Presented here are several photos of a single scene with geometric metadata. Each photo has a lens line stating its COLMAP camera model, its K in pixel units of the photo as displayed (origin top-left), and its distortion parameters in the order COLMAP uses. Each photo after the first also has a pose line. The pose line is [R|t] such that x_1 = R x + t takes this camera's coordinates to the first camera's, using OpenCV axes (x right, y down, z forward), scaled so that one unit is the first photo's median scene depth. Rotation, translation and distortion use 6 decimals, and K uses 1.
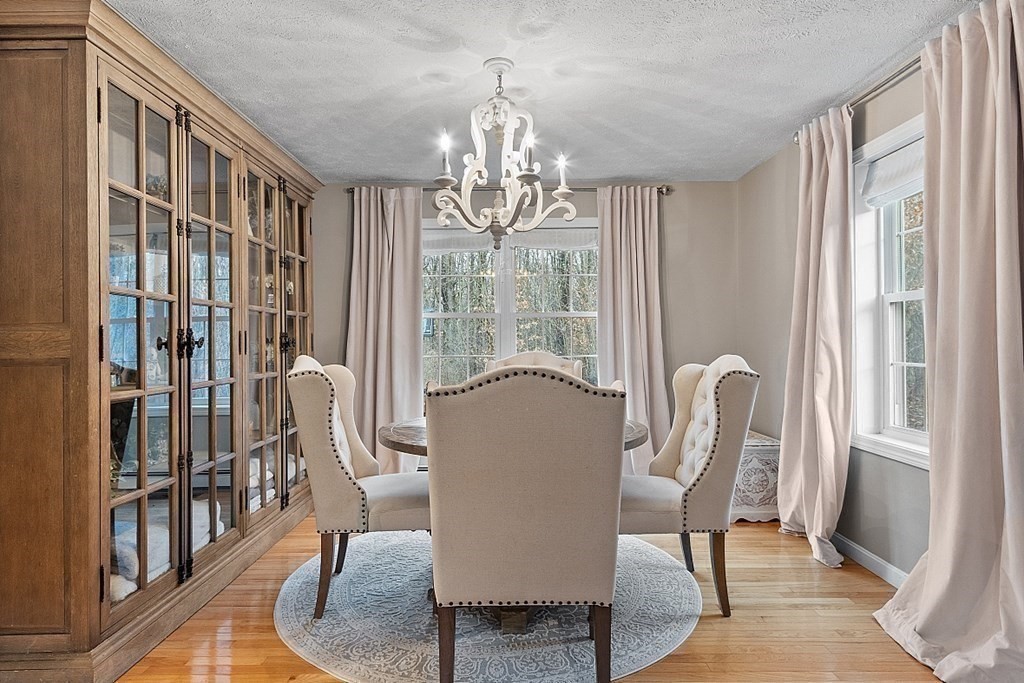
lens RADIAL K [[571.6, 0, 512.3], [0, 571.6, 334.6], [0, 0, 1]] dist [0.004103, 0.000288]
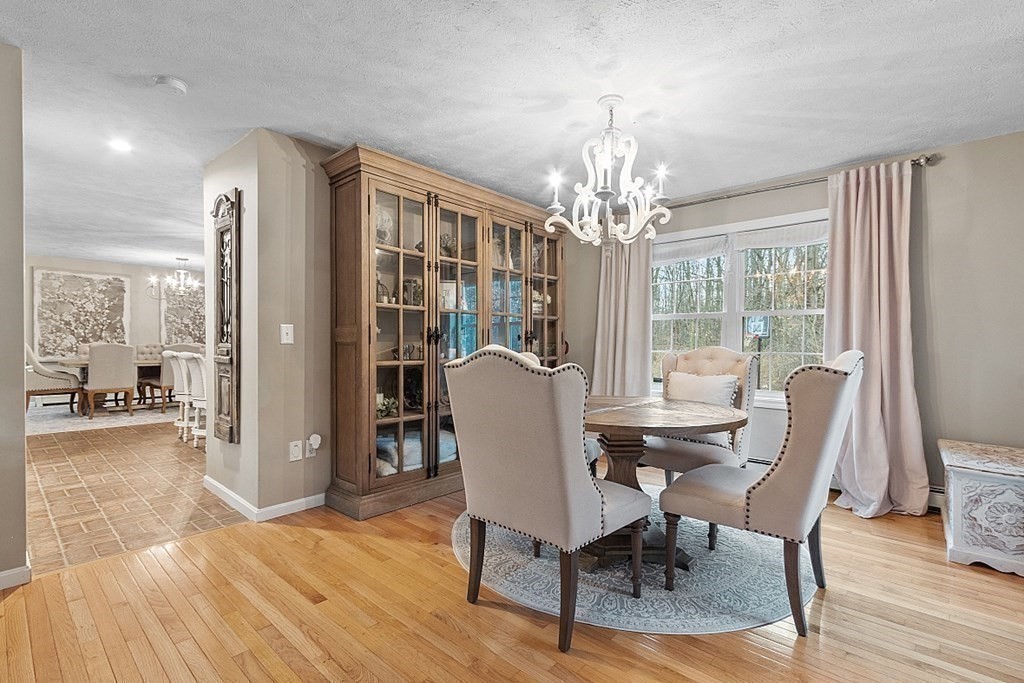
lens RADIAL K [[461.4, 0, 508.8], [0, 461.4, 348.1], [0, 0, 1]] dist [0.000140, -0.000167]
pose [[0.749844, 0.018393, -0.661359, 0.488225], [-0.002834, 0.999694, 0.024590, 0.017897], [0.661609, -0.016564, 0.749666, 0.144172]]
